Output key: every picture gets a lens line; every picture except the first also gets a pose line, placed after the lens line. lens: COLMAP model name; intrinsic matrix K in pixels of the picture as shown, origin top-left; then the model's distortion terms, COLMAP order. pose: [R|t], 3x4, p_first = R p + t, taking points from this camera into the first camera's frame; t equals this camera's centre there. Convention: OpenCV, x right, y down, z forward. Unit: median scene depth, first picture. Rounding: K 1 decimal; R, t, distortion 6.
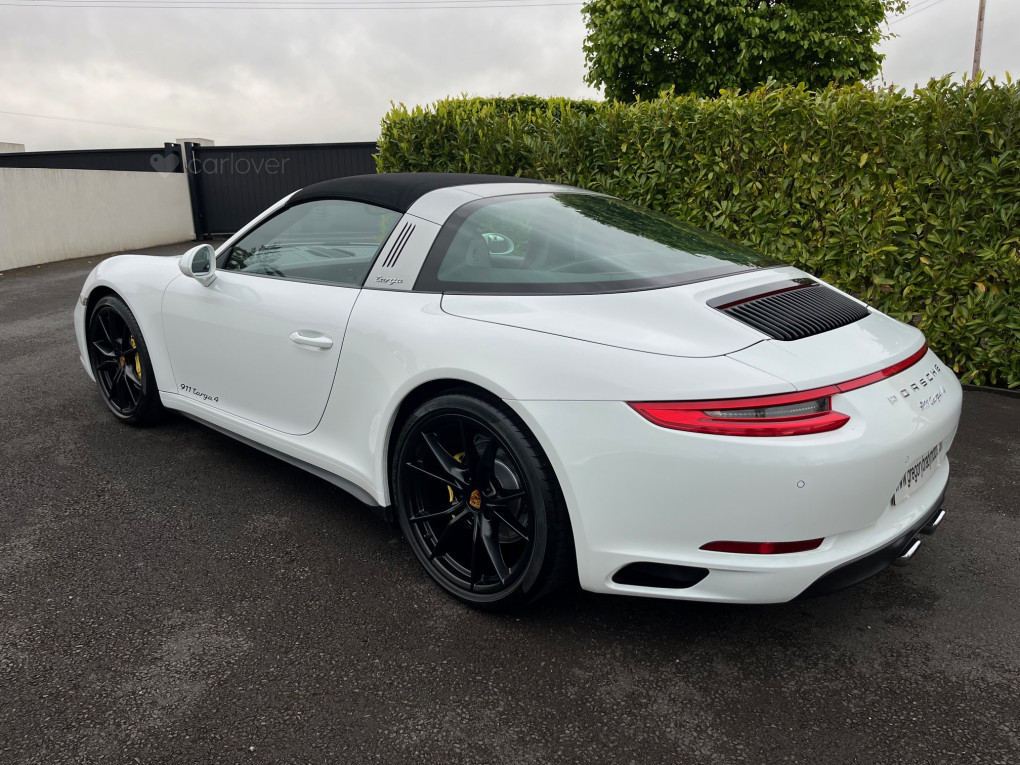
lens RADIAL K [[785.6, 0, 510.0], [0, 785.6, 382.5], [0, 0, 1]] dist [0.023496, -0.000263]
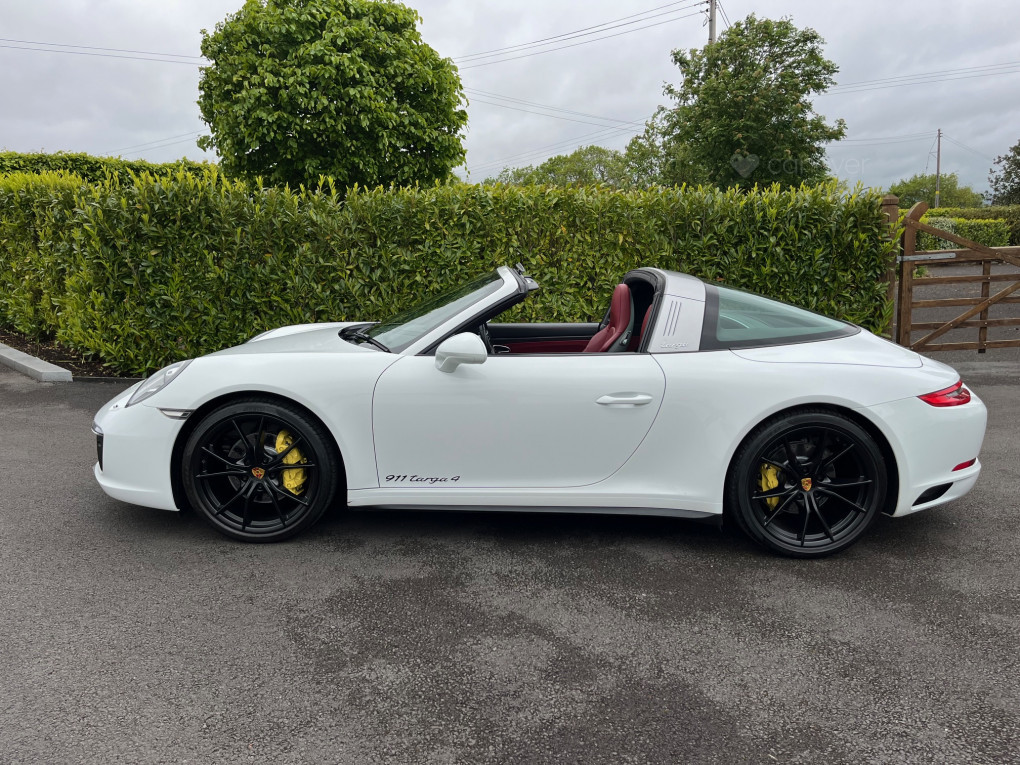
lens RADIAL K [[773.5, 0, 513.2], [0, 773.5, 381.2], [0, 0, 1]] dist [0.083438, -0.123204]
pose [[0.720146, -0.131888, 0.681172, -0.593816], [0.177020, 0.984201, 0.003412, -0.055962], [-0.670860, 0.118124, 0.732116, 0.105686]]
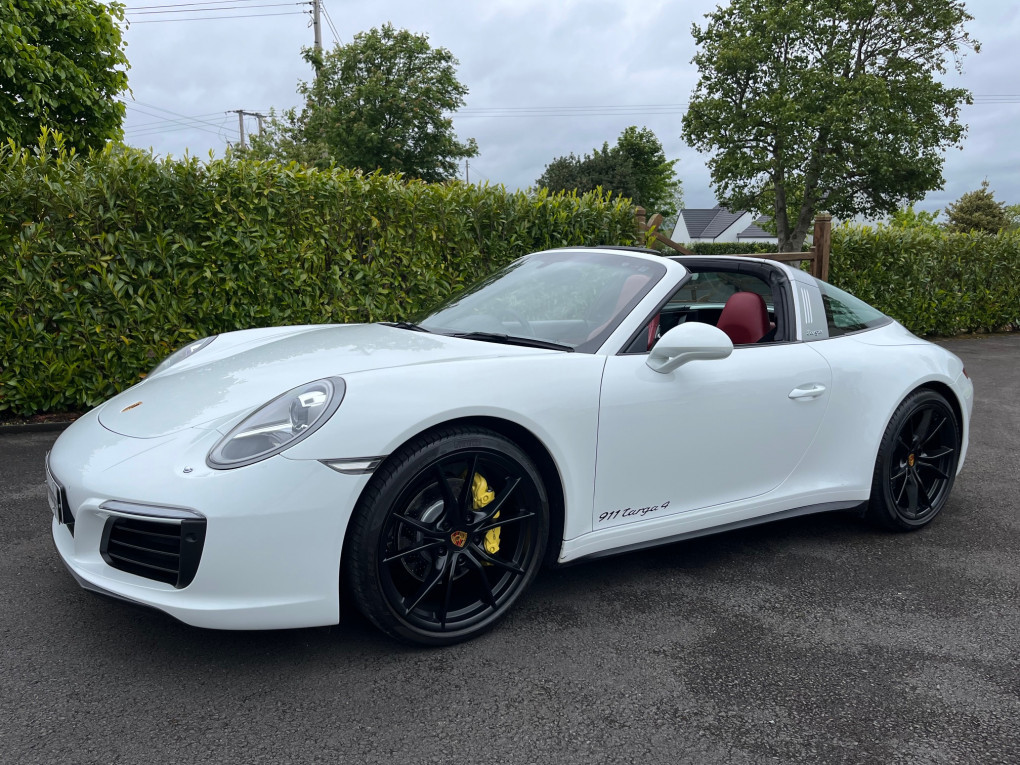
lens RADIAL K [[775.8, 0, 510.0], [0, 775.8, 382.5], [0, 0, 1]] dist [0.073204, -0.103505]
pose [[0.219284, -0.153814, 0.963460, -0.699743], [0.217759, 0.970301, 0.105344, -0.129637], [-0.951050, 0.186702, 0.246266, 0.514964]]
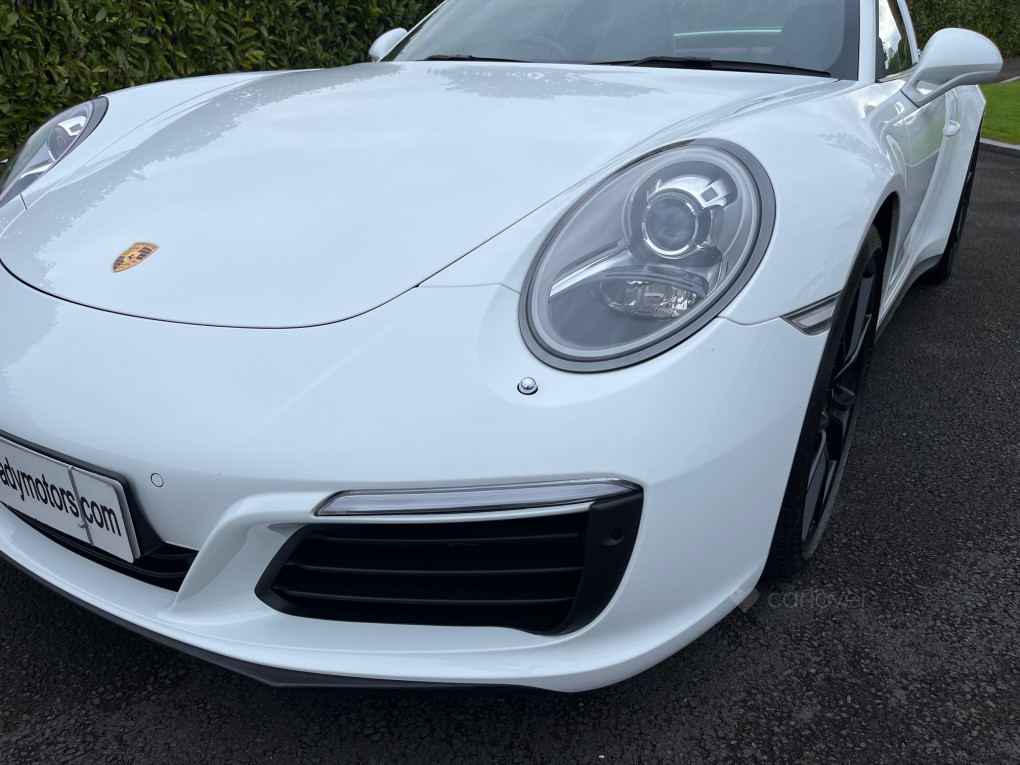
lens RADIAL K [[773.5, 0, 513.2], [0, 773.5, 381.2], [0, 0, 1]] dist [0.083438, -0.123204]
pose [[-0.171509, -0.412005, 0.894895, -0.498419], [0.235046, 0.865011, 0.443294, -0.145603], [-0.956733, 0.286370, -0.051518, 0.727707]]
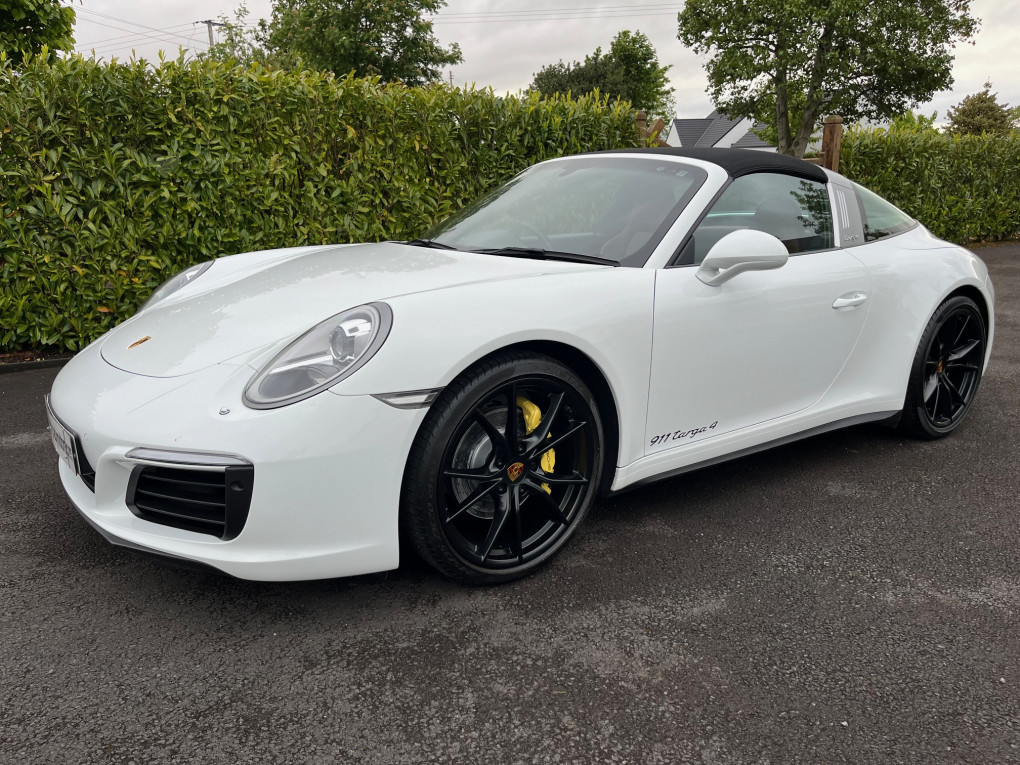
lens RADIAL K [[773.5, 0, 513.2], [0, 773.5, 381.2], [0, 0, 1]] dist [0.083438, -0.123204]
pose [[0.200354, -0.254741, 0.946026, -0.630306], [0.239261, 0.949090, 0.204895, -0.127494], [-0.950059, 0.185295, 0.251104, 0.536378]]
